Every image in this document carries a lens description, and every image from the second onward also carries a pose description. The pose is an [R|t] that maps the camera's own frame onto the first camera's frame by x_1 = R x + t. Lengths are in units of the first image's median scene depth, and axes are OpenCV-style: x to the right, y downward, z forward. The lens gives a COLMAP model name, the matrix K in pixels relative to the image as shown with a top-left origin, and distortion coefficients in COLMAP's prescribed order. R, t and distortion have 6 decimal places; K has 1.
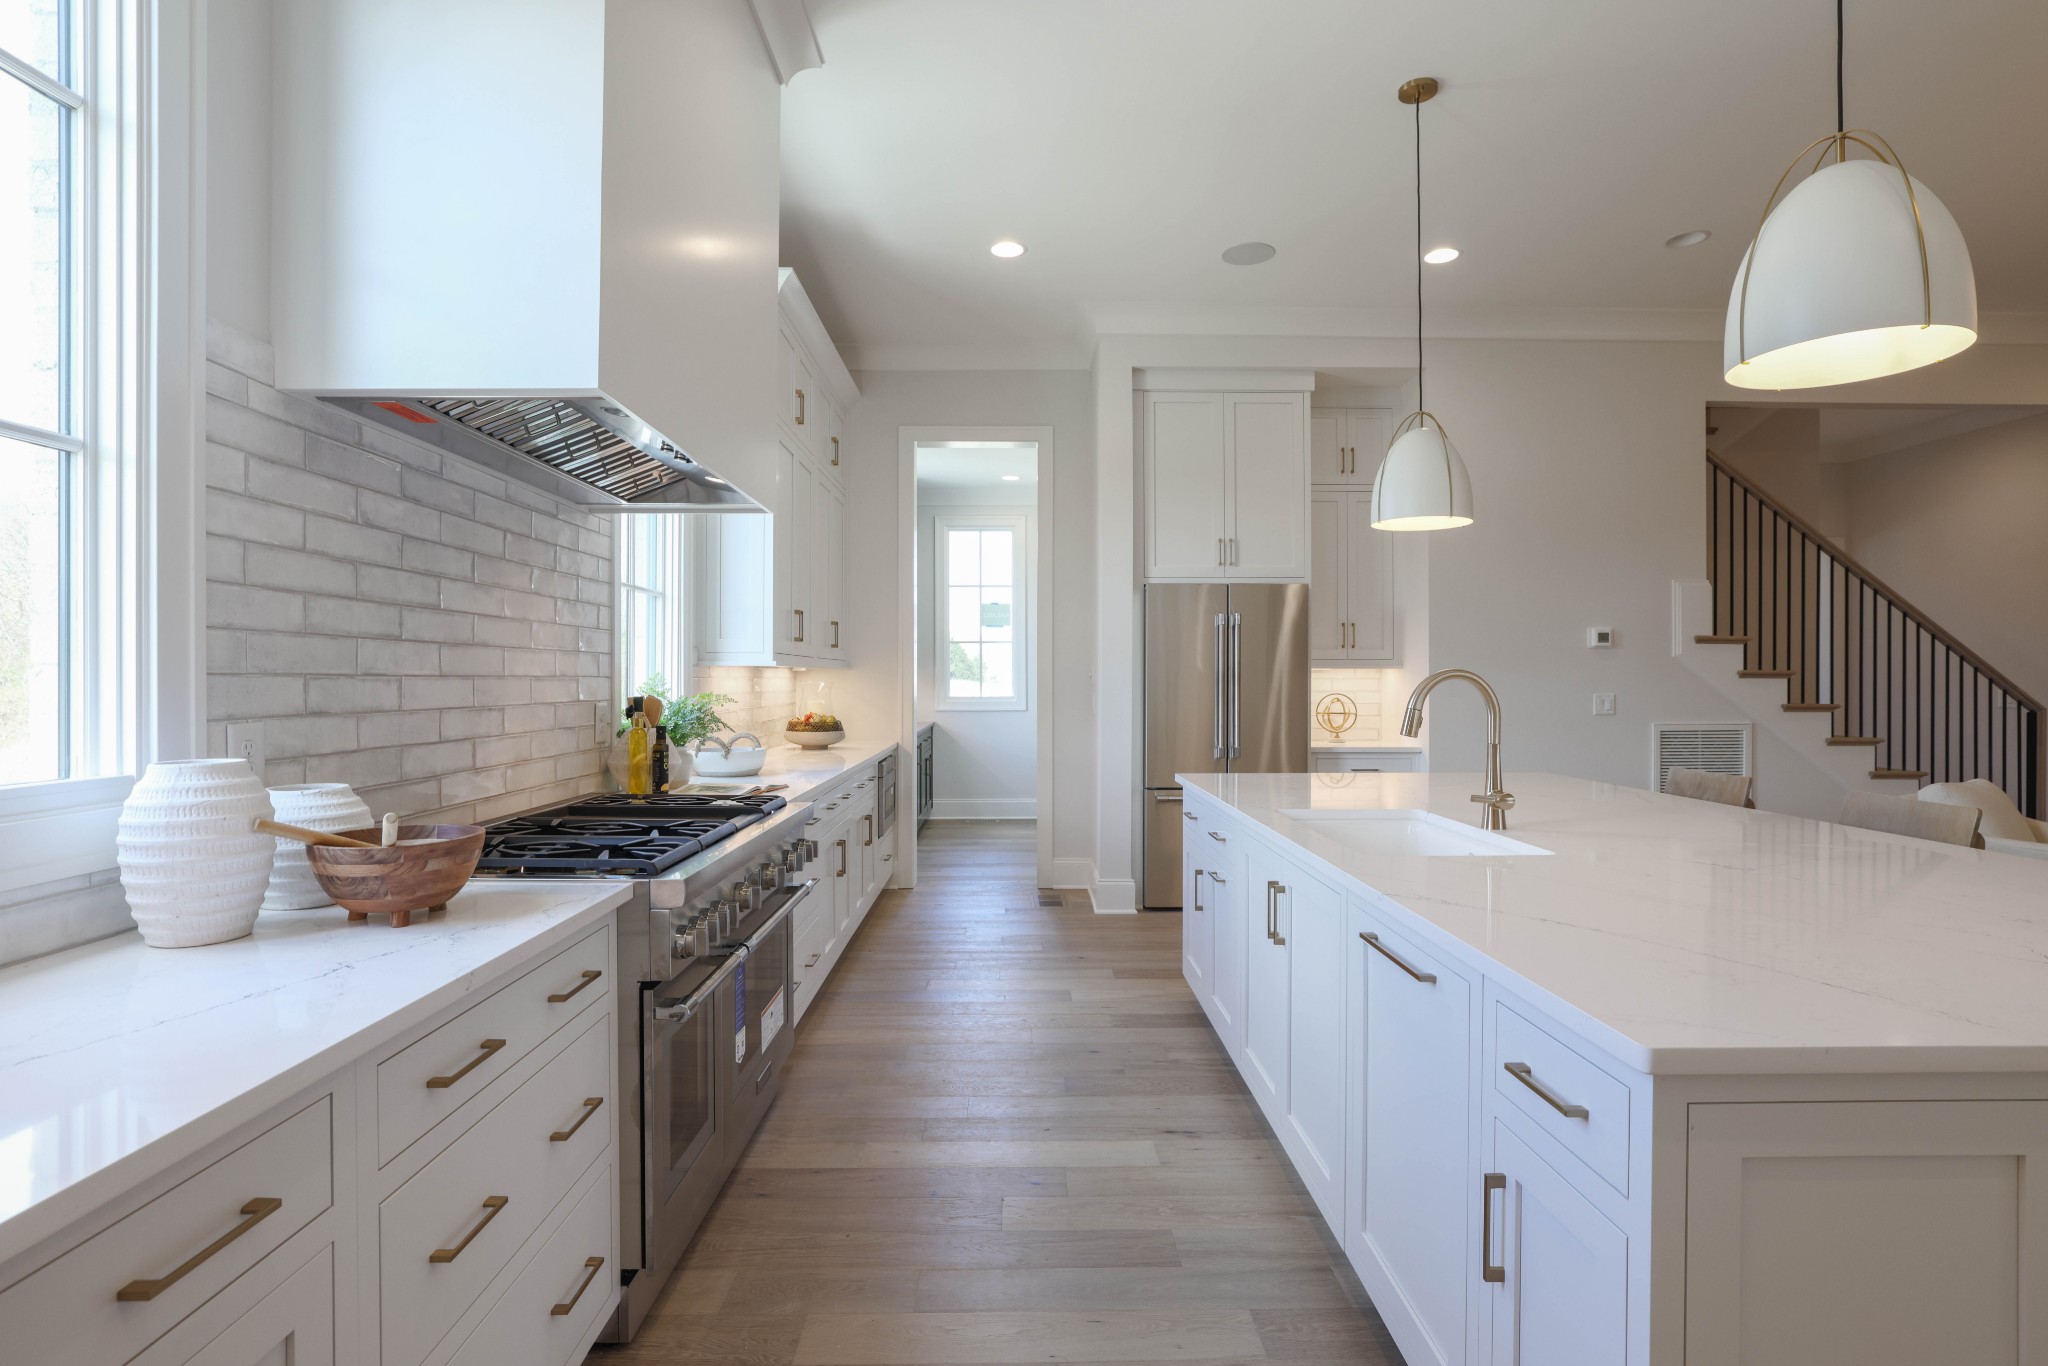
lens RADIAL K [[1012.7, 0, 1011.5], [0, 1012.7, 681.0], [0, 0, 1]] dist [-0.000285, 0.000136]
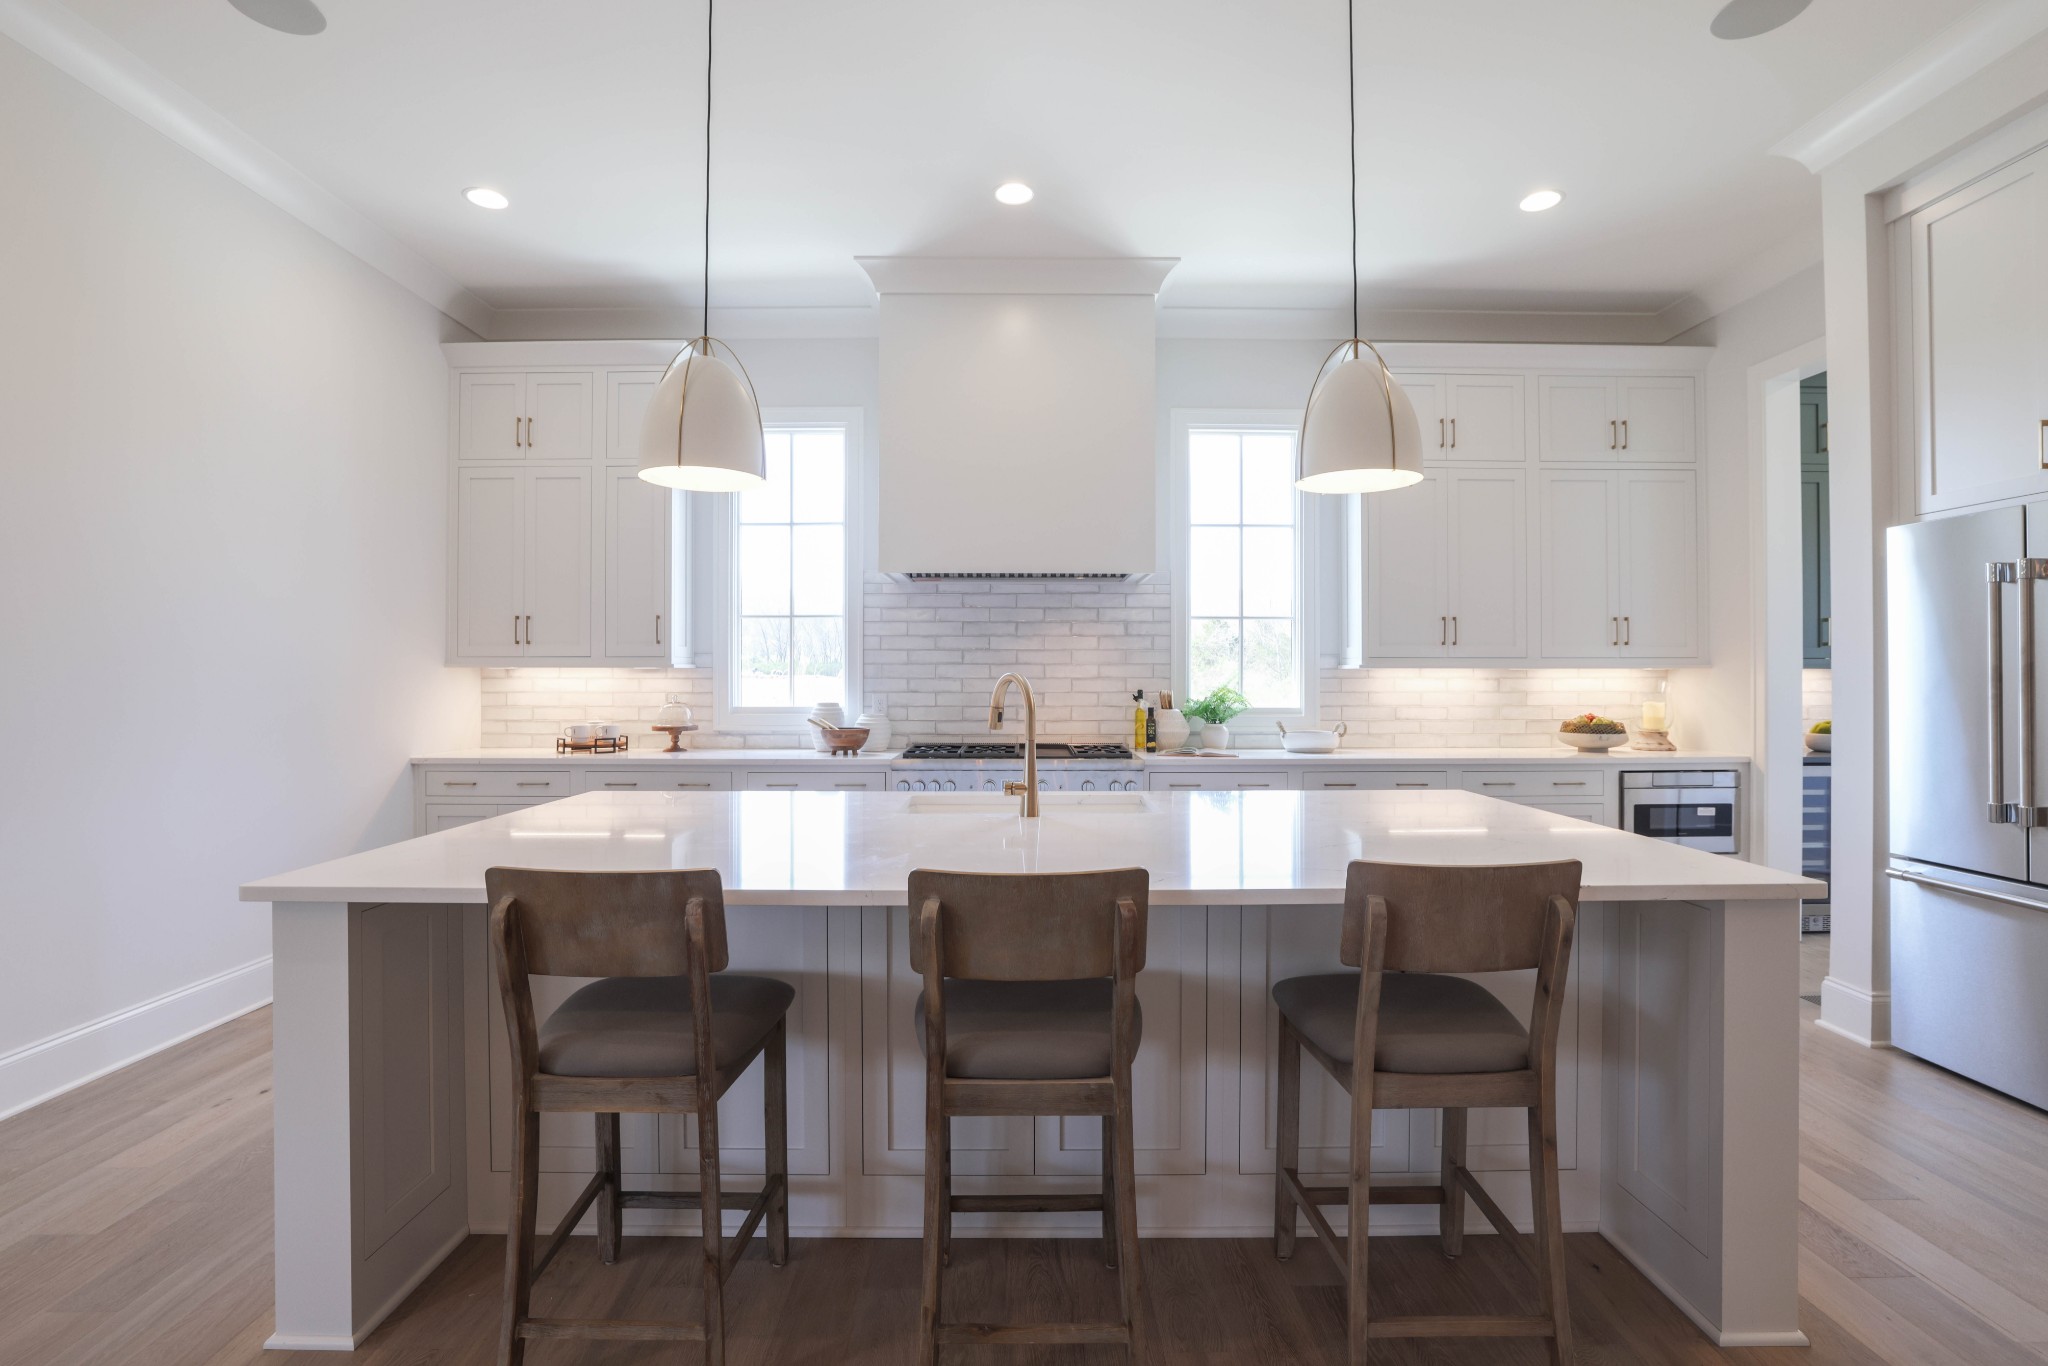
lens RADIAL K [[1012.7, 0, 1011.5], [0, 1012.7, 681.0], [0, 0, 1]] dist [-0.000285, 0.000136]
pose [[-0.009425, 0.000757, -0.999955, 0.779792], [-0.001656, 0.999998, 0.000773, -0.000181], [0.999954, 0.001663, -0.009424, 0.467341]]
